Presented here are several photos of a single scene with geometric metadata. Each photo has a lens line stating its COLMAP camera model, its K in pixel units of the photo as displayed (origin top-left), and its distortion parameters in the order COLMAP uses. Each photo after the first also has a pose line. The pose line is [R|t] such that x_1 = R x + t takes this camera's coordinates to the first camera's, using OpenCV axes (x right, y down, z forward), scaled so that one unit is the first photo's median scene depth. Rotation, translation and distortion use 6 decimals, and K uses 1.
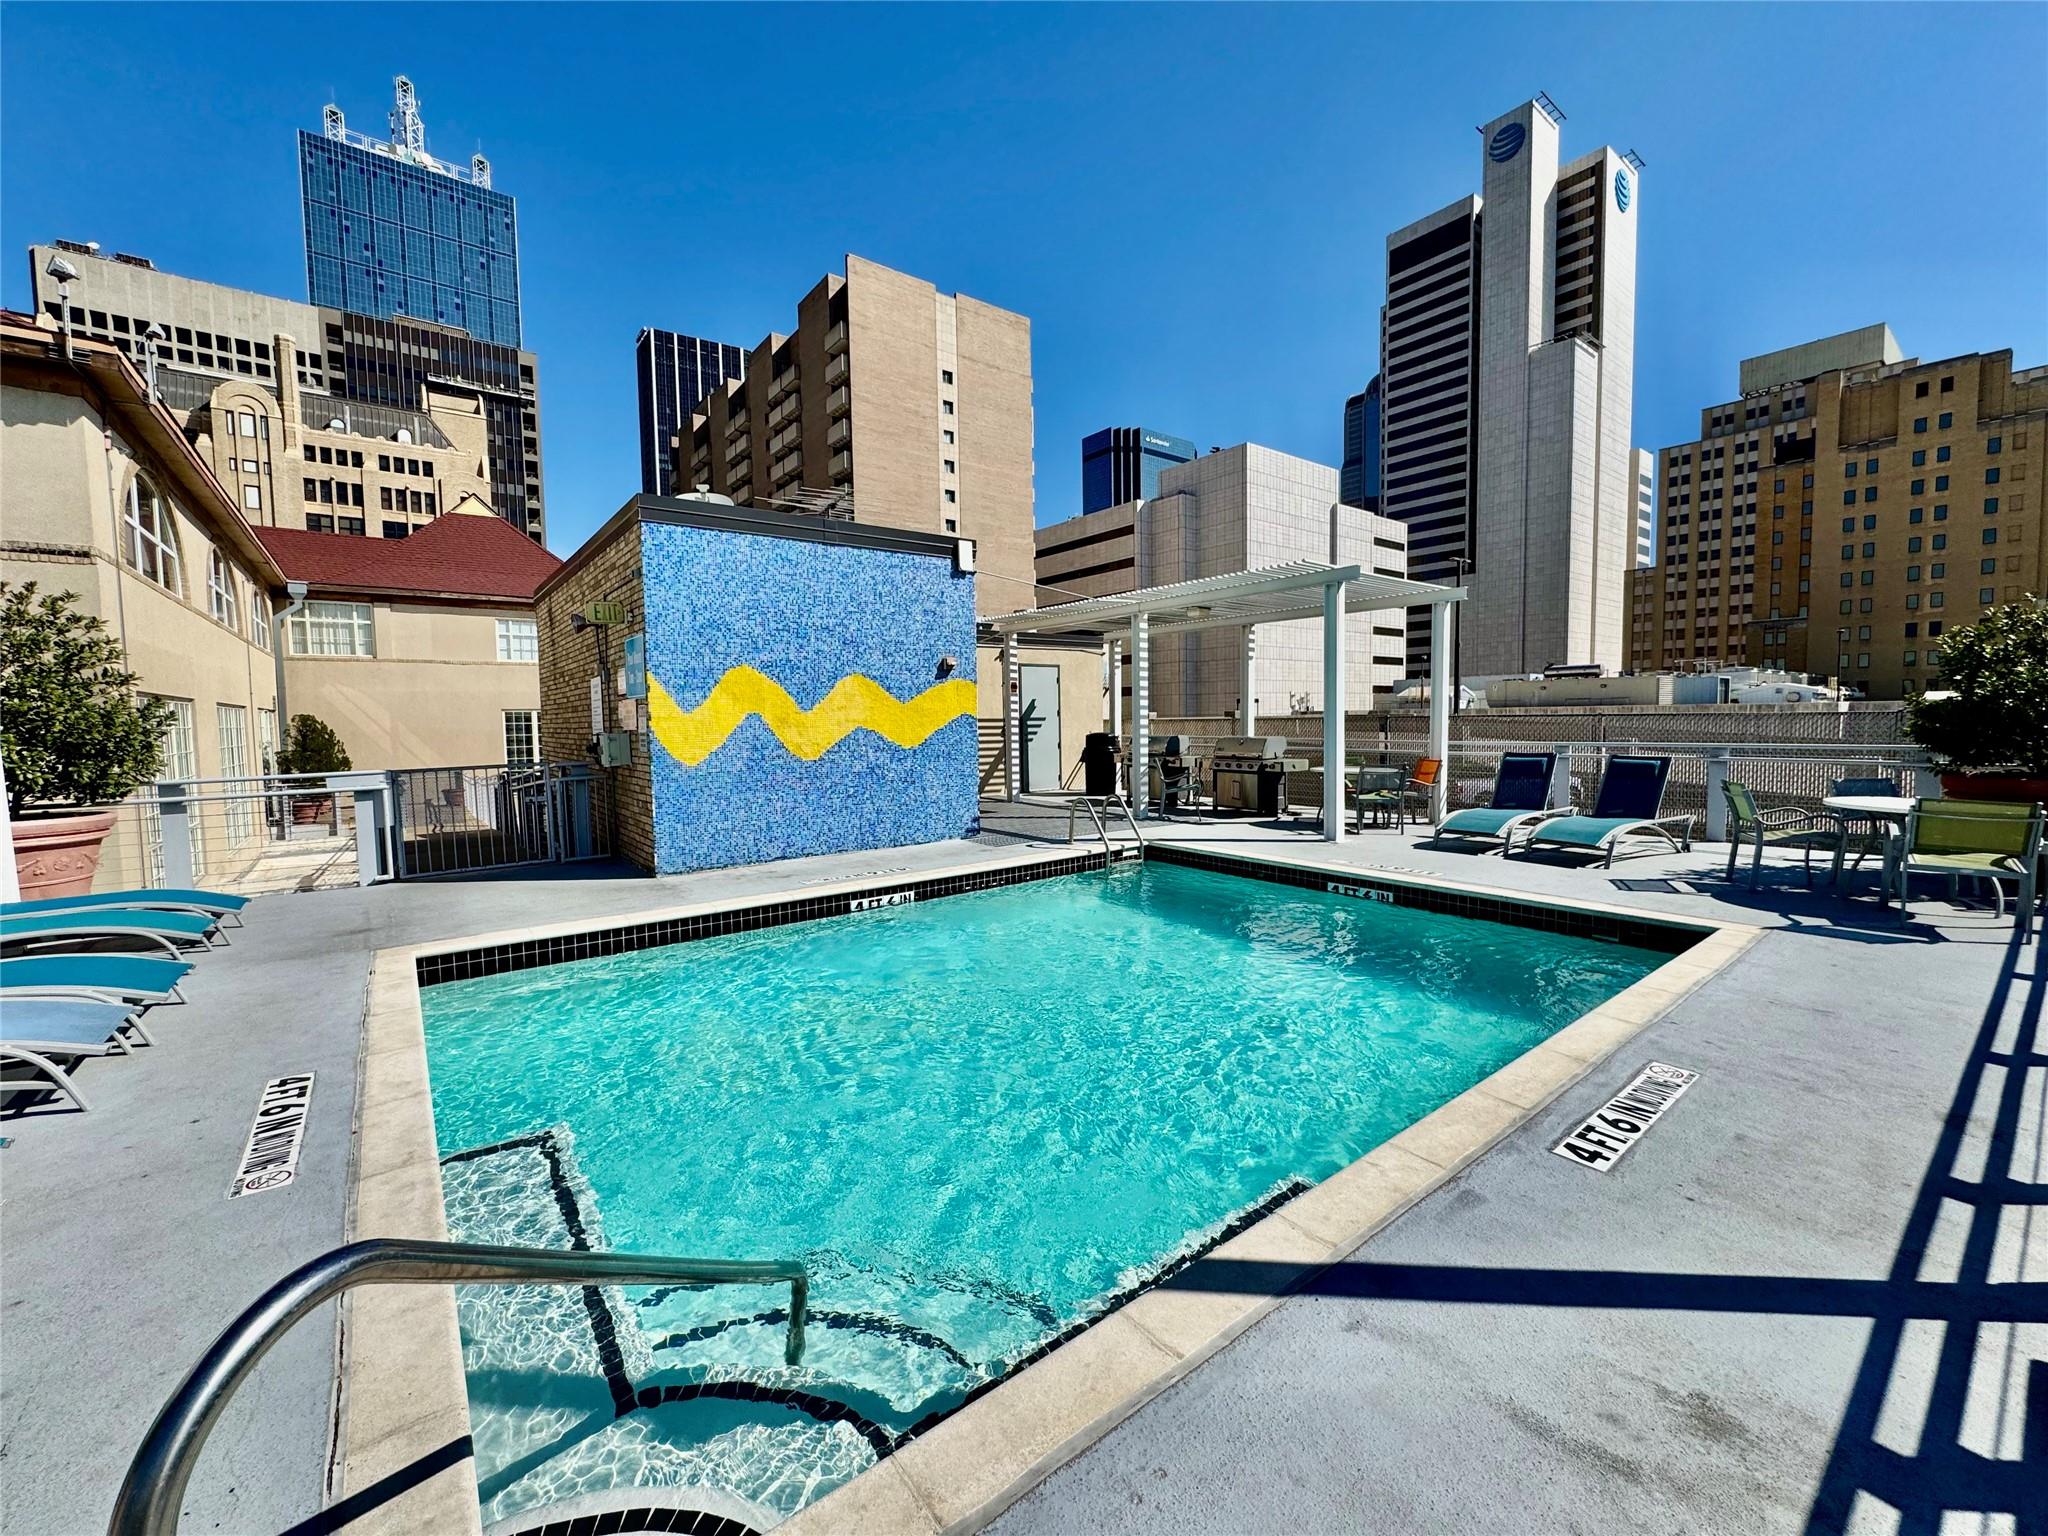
lens RADIAL K [[821.9, 0, 1021.6], [0, 821.9, 765.9], [0, 0, 1]] dist [-0.004040, 0.000239]
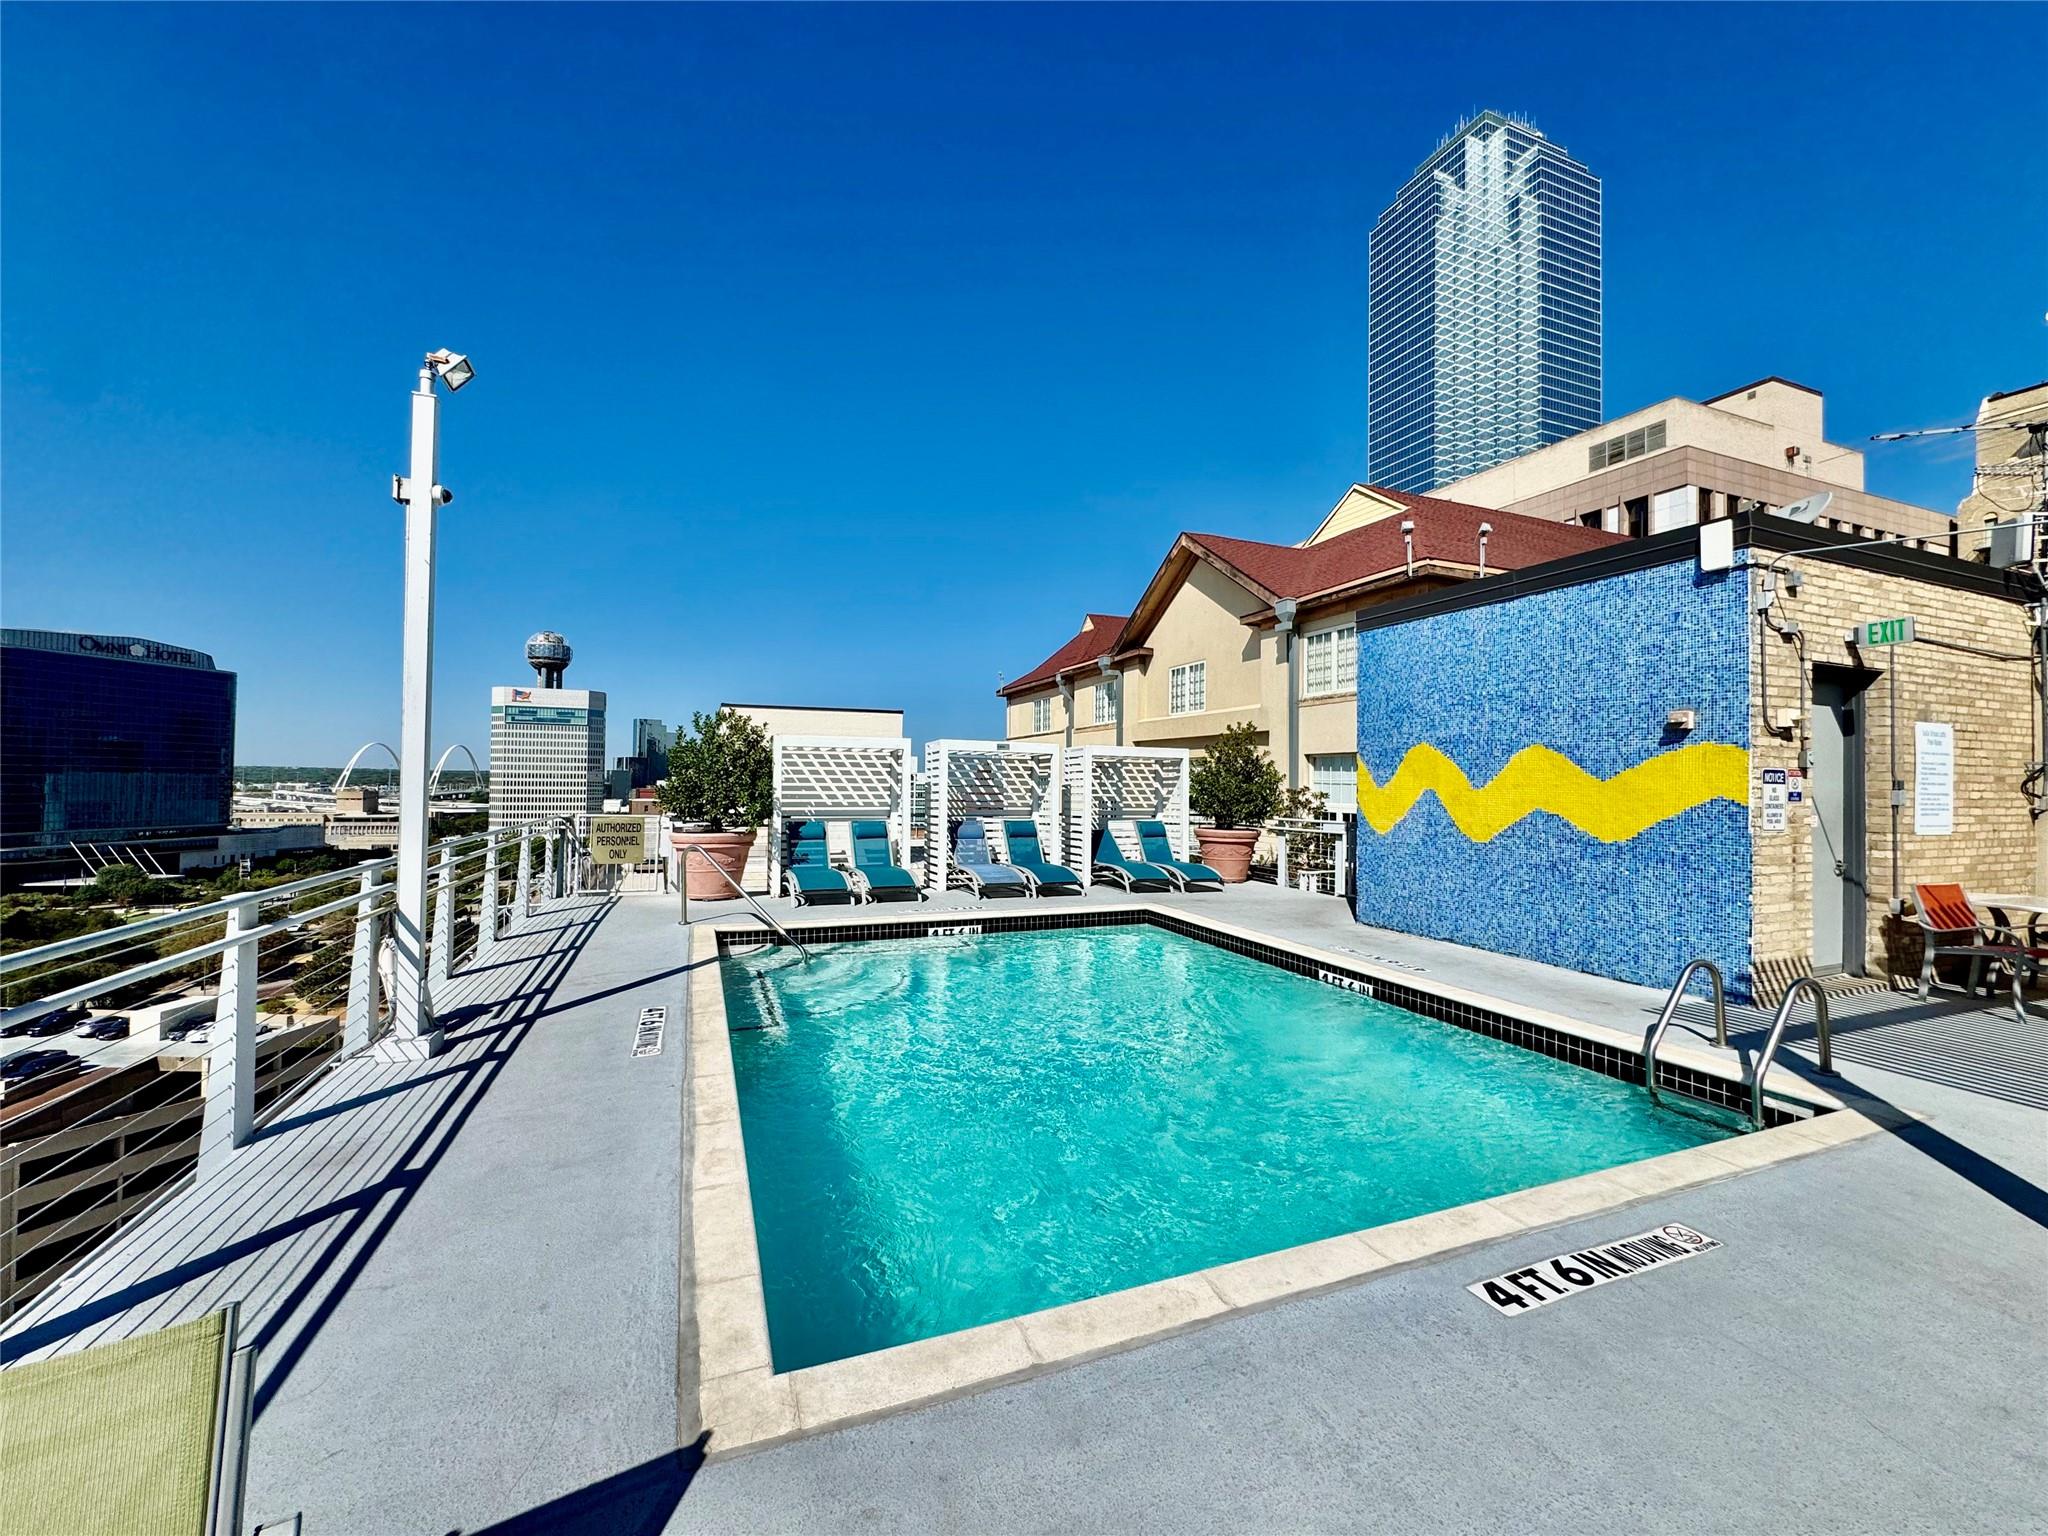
lens RADIAL K [[821.9, 0, 1021.6], [0, 821.9, 765.9], [0, 0, 1]] dist [-0.004040, 0.000239]
pose [[-0.275394, -0.005869, -0.961314, 0.761978], [-0.066629, 0.997693, 0.012996, -0.069859], [0.959020, 0.067630, -0.275149, 0.760533]]
